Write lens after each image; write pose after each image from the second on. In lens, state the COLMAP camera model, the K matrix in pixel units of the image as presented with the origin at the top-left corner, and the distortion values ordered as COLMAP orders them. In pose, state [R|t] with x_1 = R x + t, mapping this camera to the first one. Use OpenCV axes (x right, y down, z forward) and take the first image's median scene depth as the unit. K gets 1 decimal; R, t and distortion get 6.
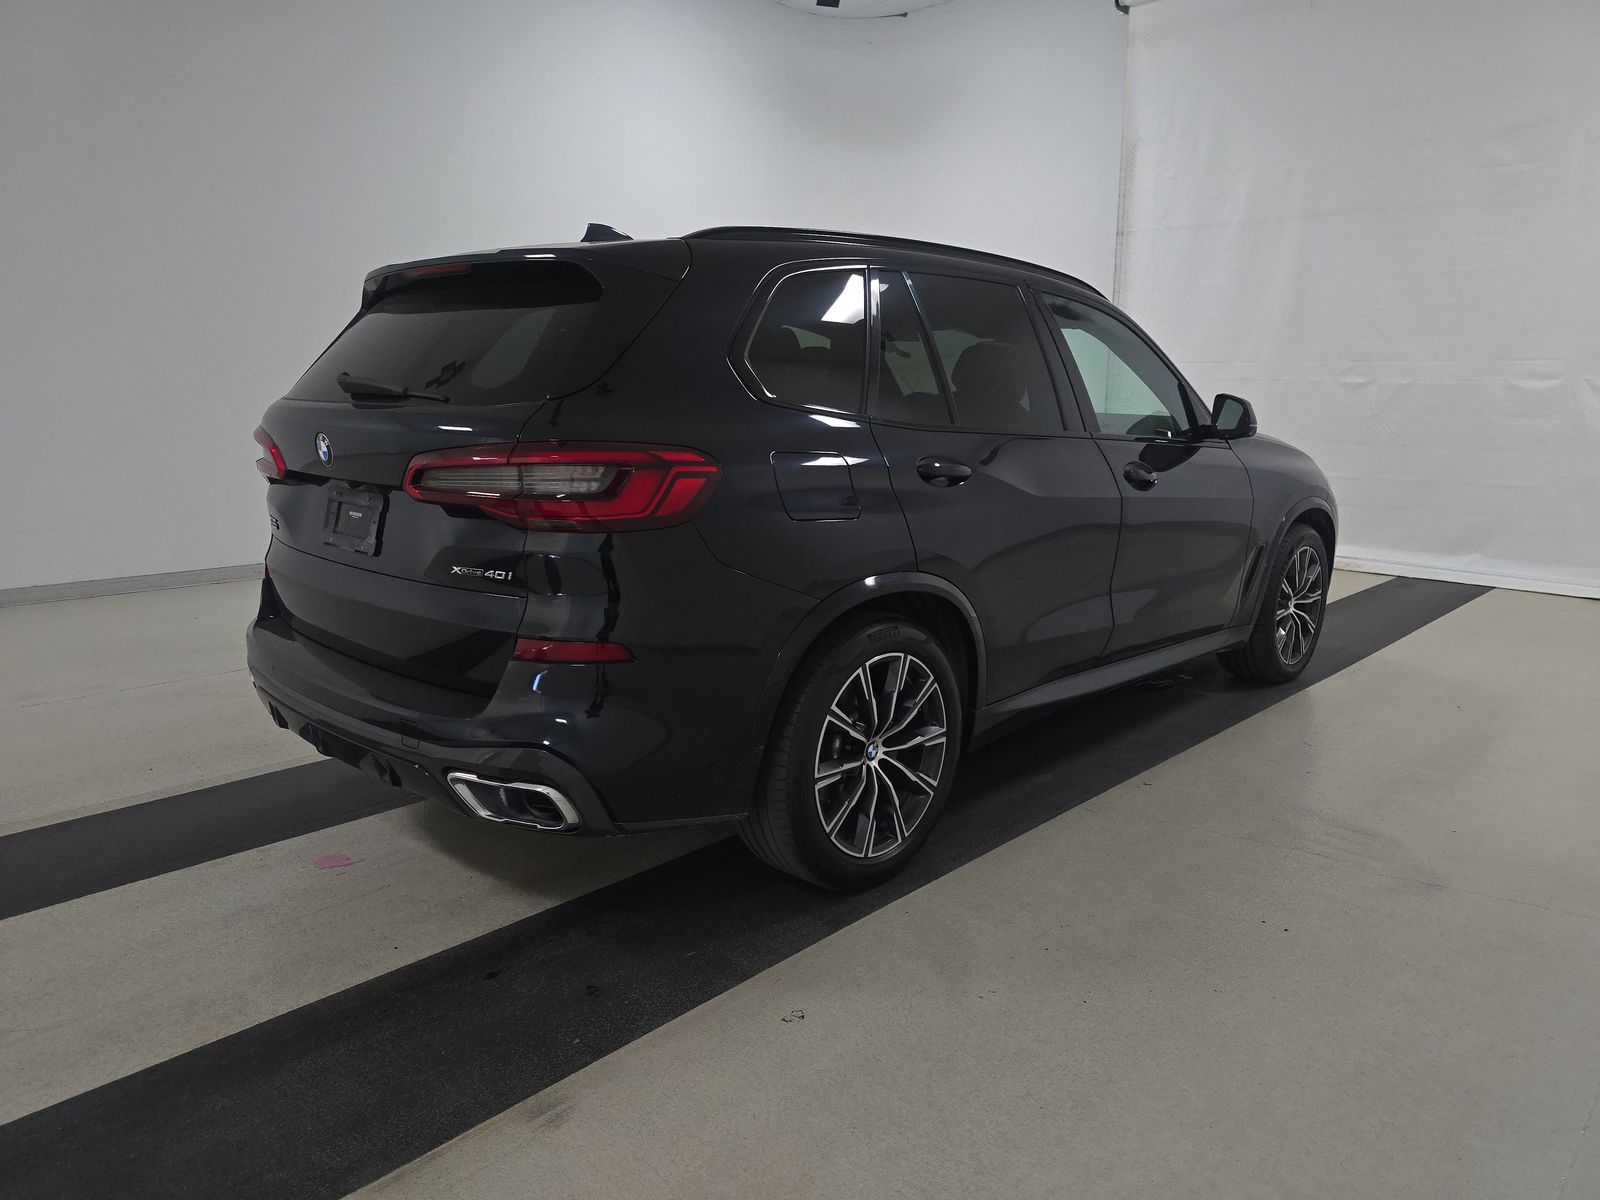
lens RADIAL K [[1066.8, 0, 800.0], [0, 1066.8, 600.0], [0, 0, 1]] dist [0.045754, -0.000713]
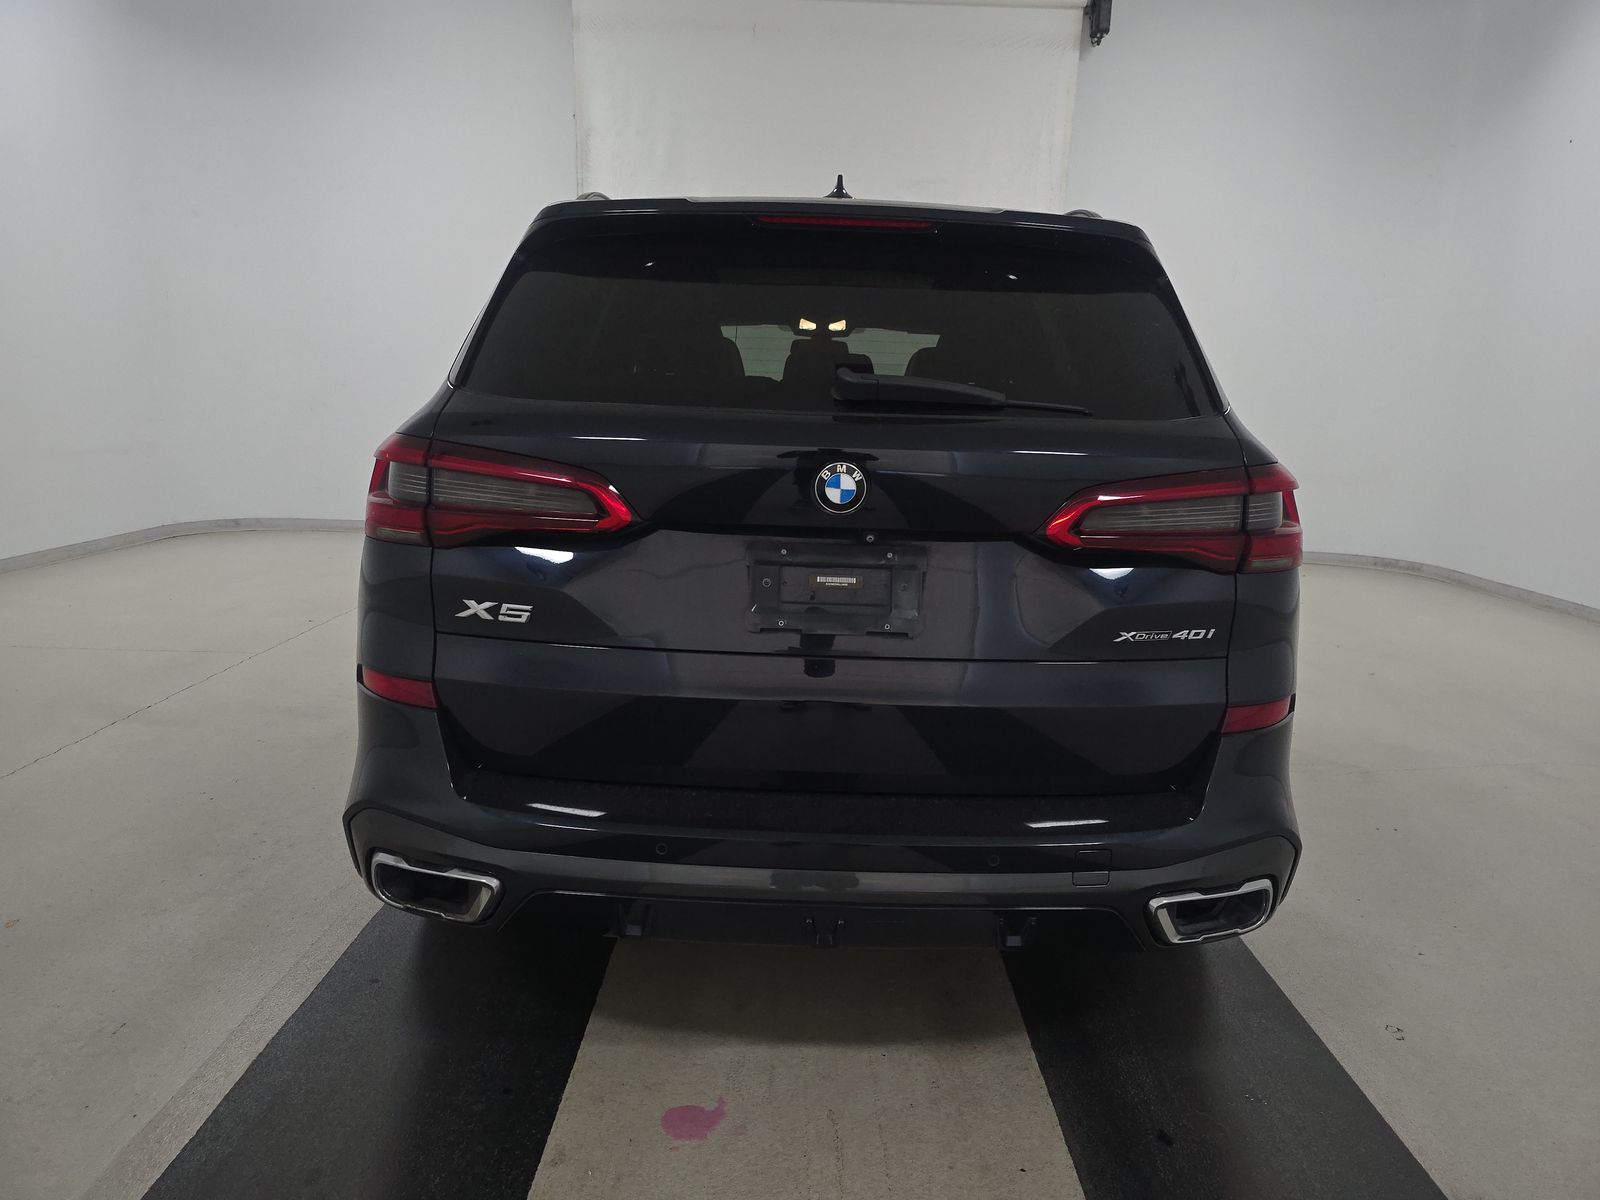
lens RADIAL K [[1066.8, 0, 800.0], [0, 1066.8, 600.0], [0, 0, 1]] dist [0.045754, -0.000713]
pose [[0.722170, -0.119102, 0.681384, -0.949415], [0.110270, 0.992290, 0.056577, -0.116067], [-0.682869, 0.034278, 0.729736, 0.571165]]
